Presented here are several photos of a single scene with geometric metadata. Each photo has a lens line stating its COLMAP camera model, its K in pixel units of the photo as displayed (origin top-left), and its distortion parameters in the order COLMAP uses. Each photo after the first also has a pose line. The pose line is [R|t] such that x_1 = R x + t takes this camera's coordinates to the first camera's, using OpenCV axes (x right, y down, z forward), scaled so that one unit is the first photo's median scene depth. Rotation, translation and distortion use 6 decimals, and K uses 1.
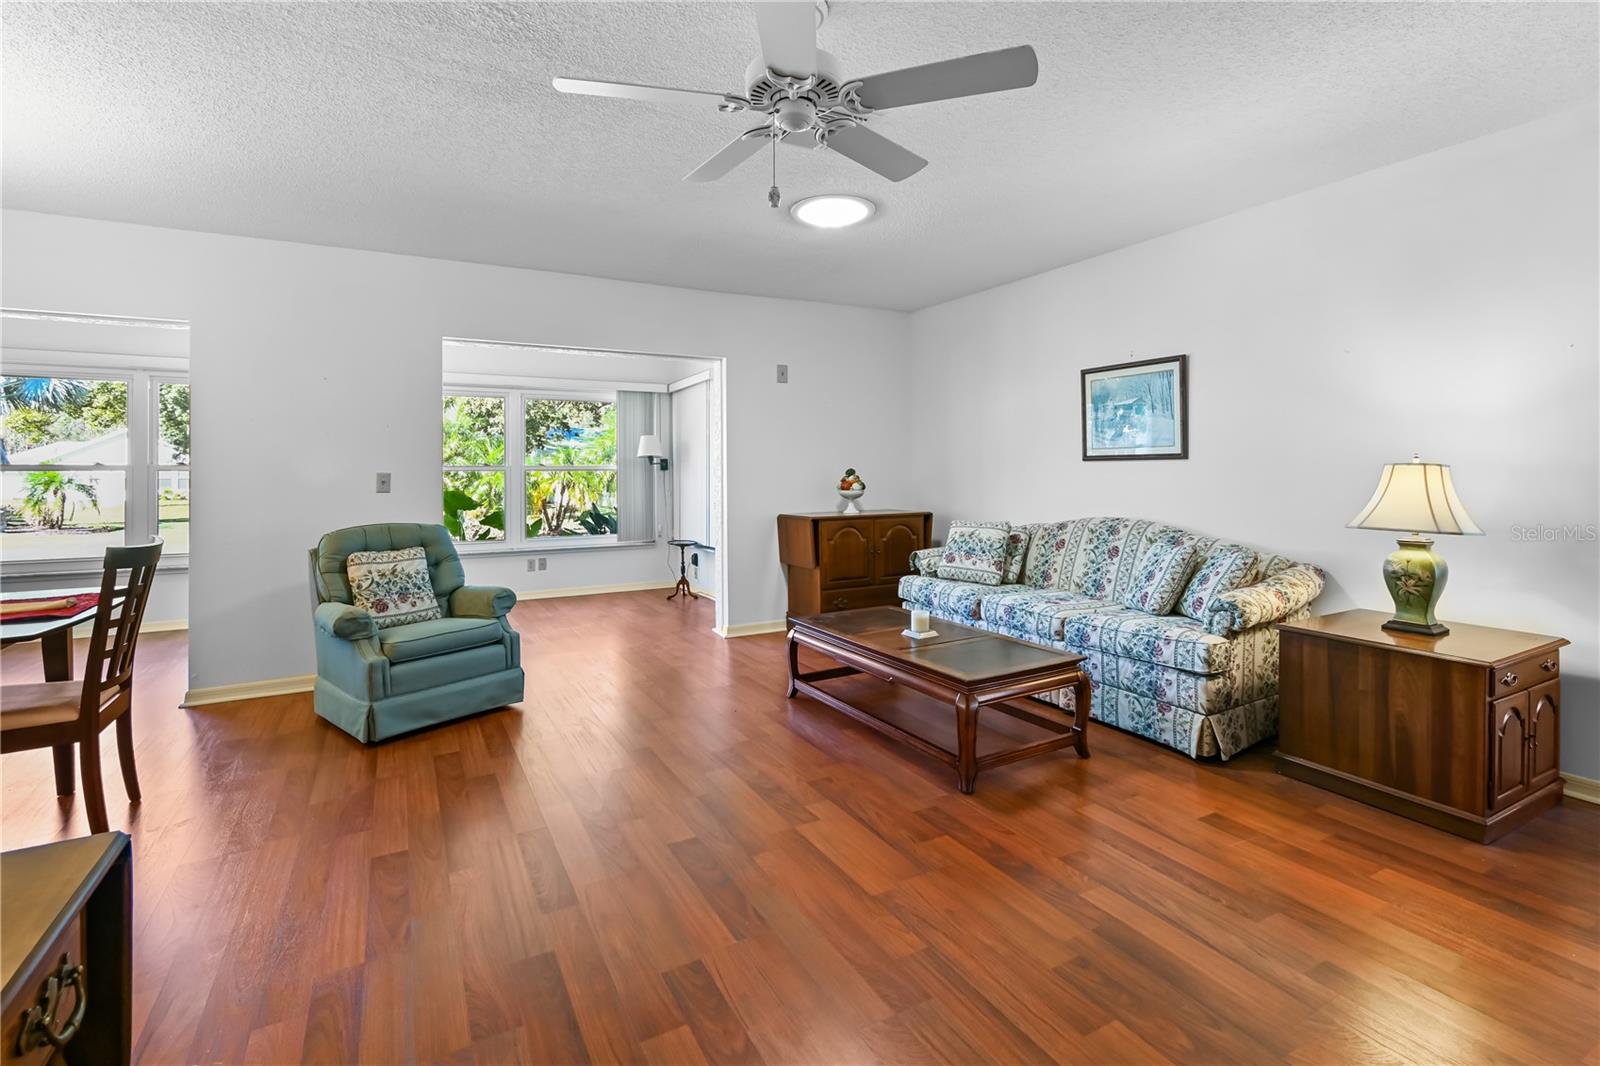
lens RADIAL K [[721.5, 0, 799.8], [0, 721.5, 471.7], [0, 0, 1]] dist [0.001980, 0.000394]
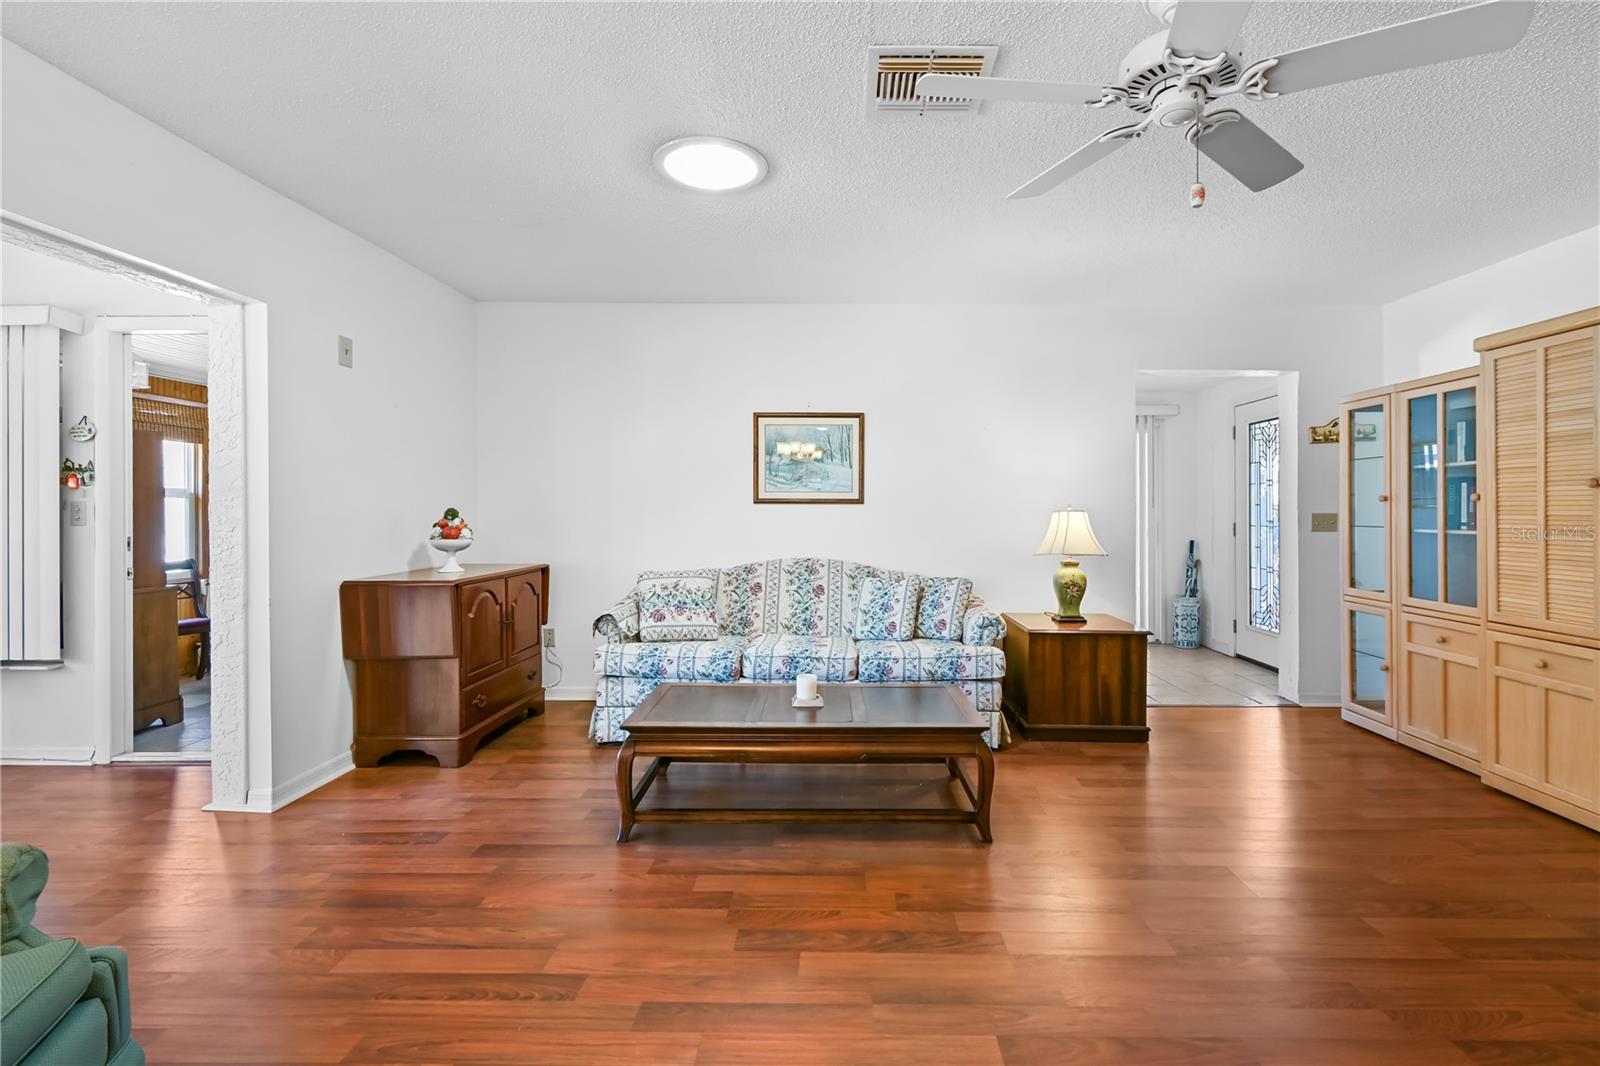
lens RADIAL K [[734.5, 0, 803.5], [0, 734.5, 516.9], [0, 0, 1]] dist [-0.002284, -0.000185]
pose [[0.495182, 0.001199, 0.868789, -0.523927], [-0.005933, 0.999980, 0.002001, 0.001324], [-0.868769, -0.006145, 0.495179, 0.496589]]
